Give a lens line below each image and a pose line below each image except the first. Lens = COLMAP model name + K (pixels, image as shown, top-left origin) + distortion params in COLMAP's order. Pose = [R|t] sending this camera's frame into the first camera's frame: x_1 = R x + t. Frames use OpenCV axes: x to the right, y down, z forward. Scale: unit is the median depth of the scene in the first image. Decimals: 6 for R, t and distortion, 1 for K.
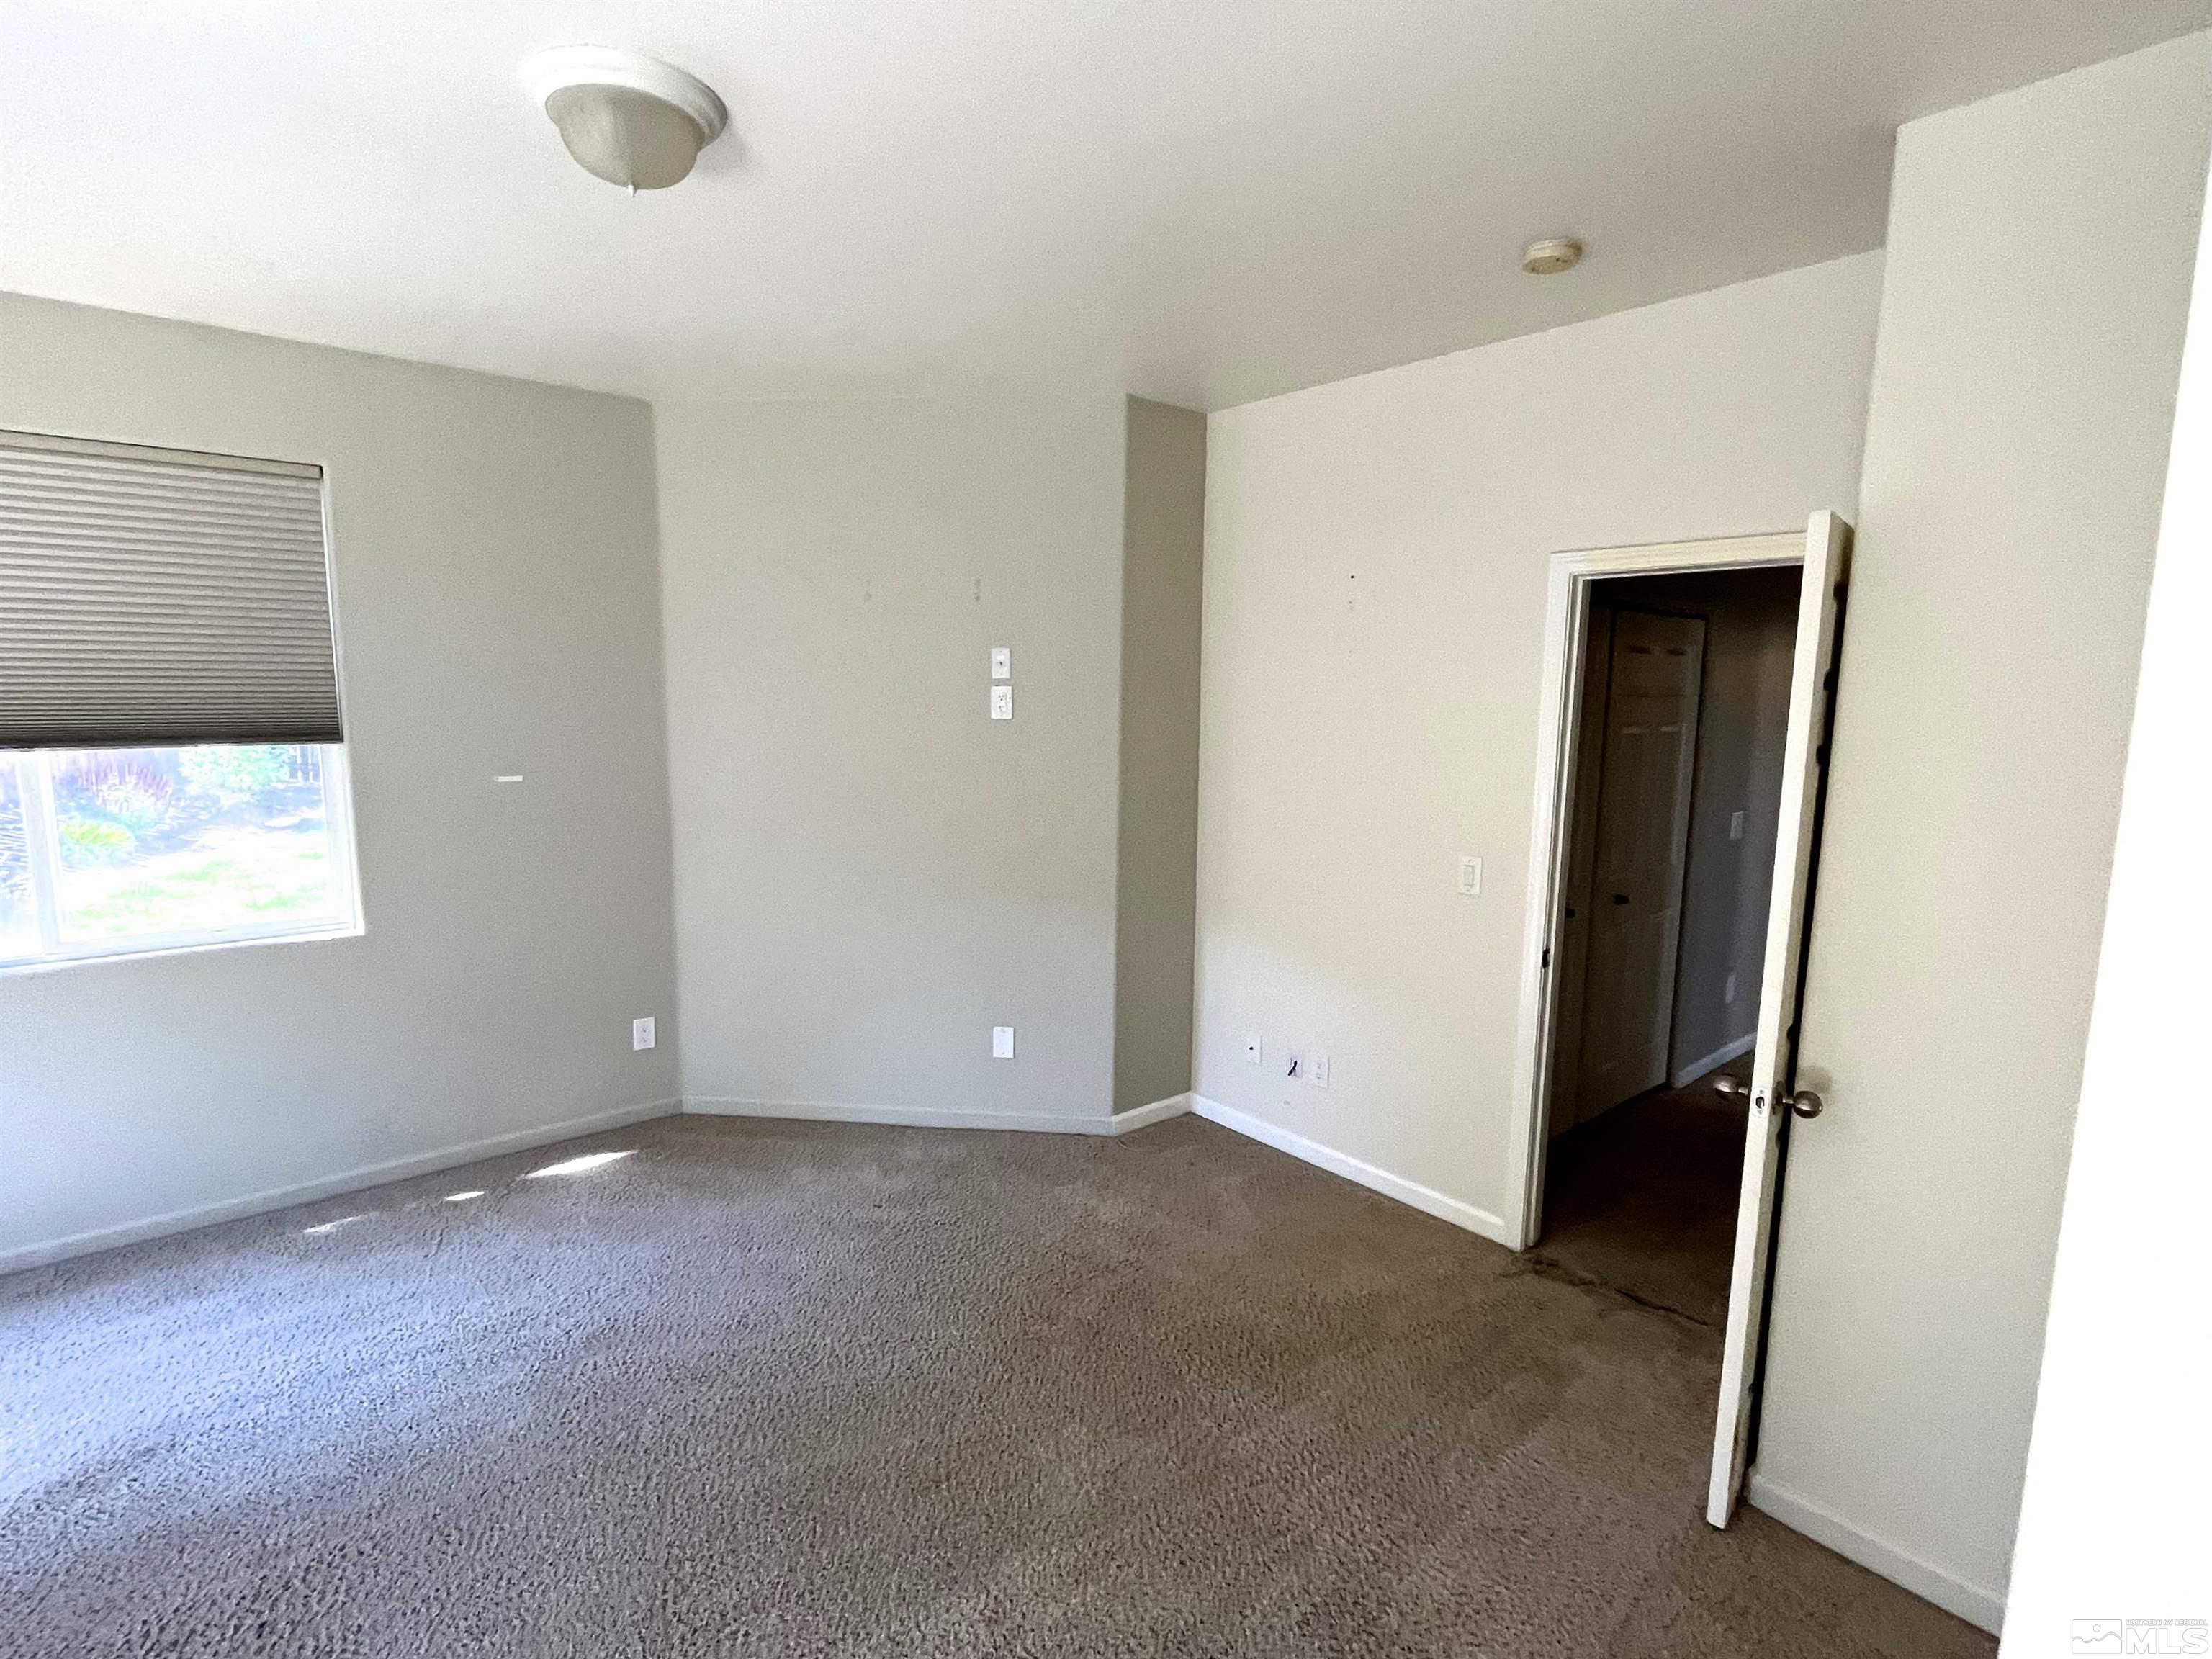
lens RADIAL K [[1043.1, 0, 1106.0], [0, 1043.1, 829.5], [0, 0, 1]] dist [-0.076958, -0.000190]
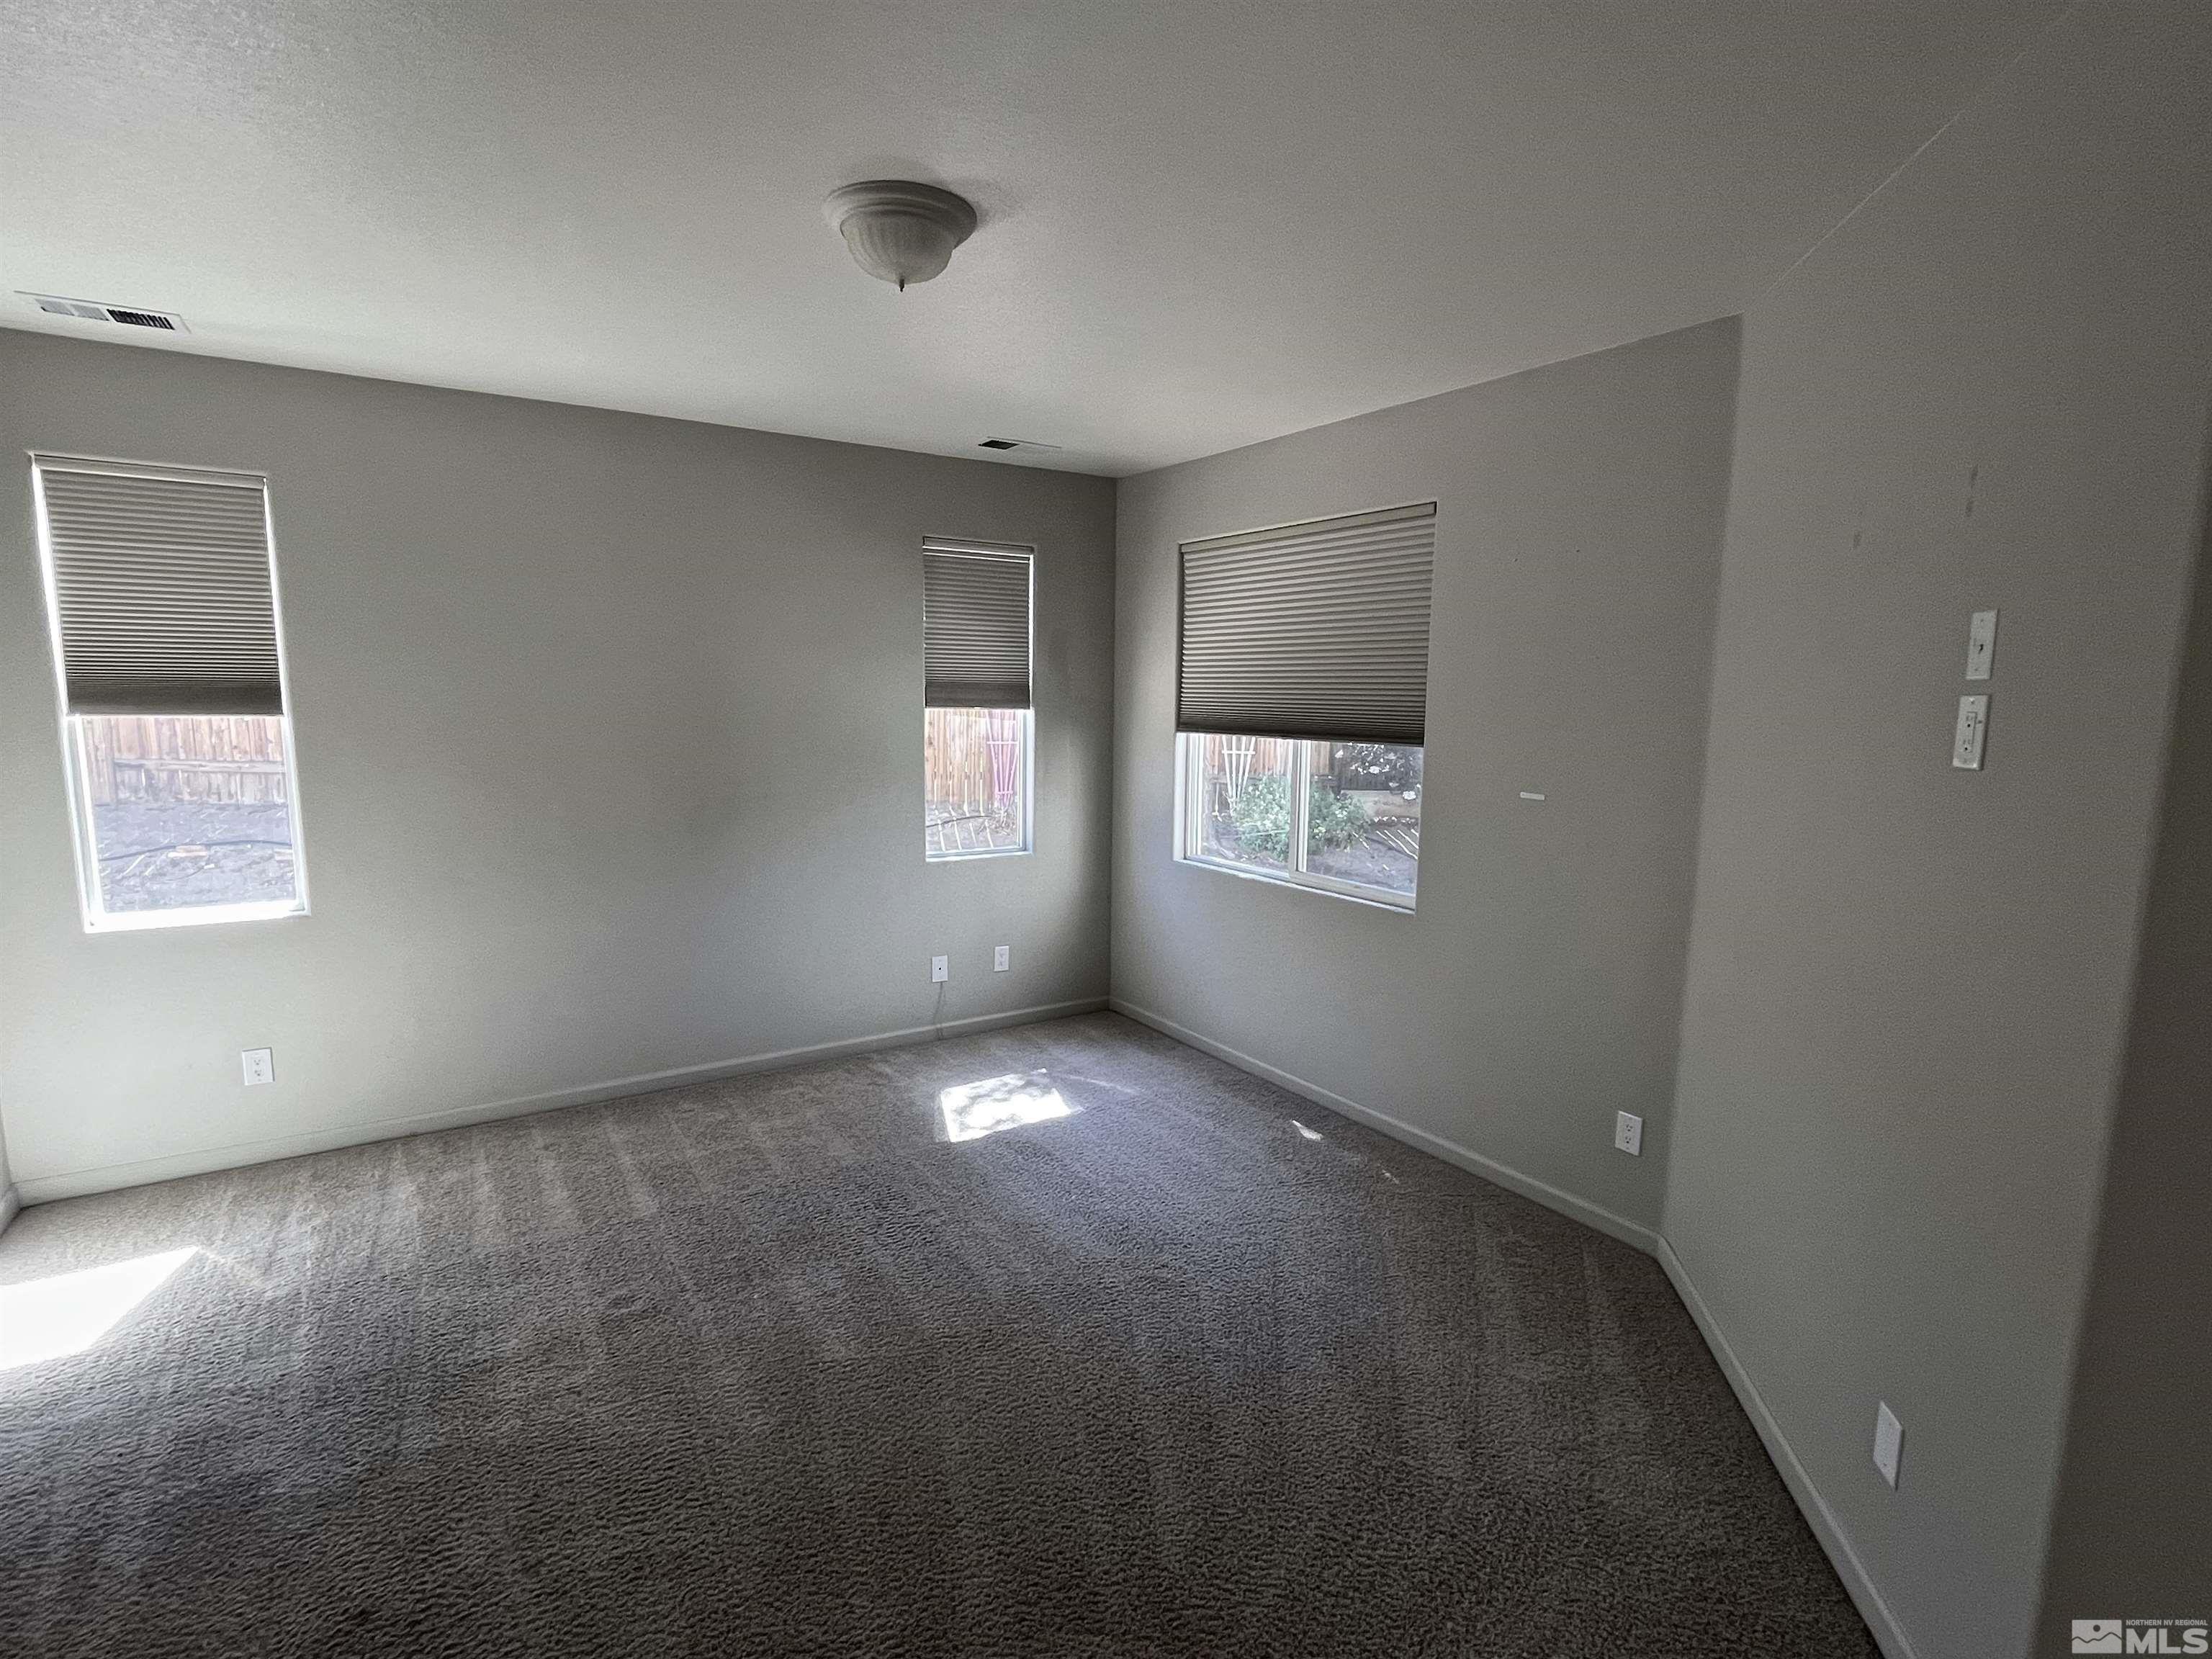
lens RADIAL K [[1041.1, 0, 1106.0], [0, 1041.1, 829.5], [0, 0, 1]] dist [0.002293, 0.000352]
pose [[-0.157982, 0.113434, -0.980905, 0.436009], [-0.141250, 0.980568, 0.136145, -0.097258], [0.977287, 0.160062, -0.138889, 0.764876]]
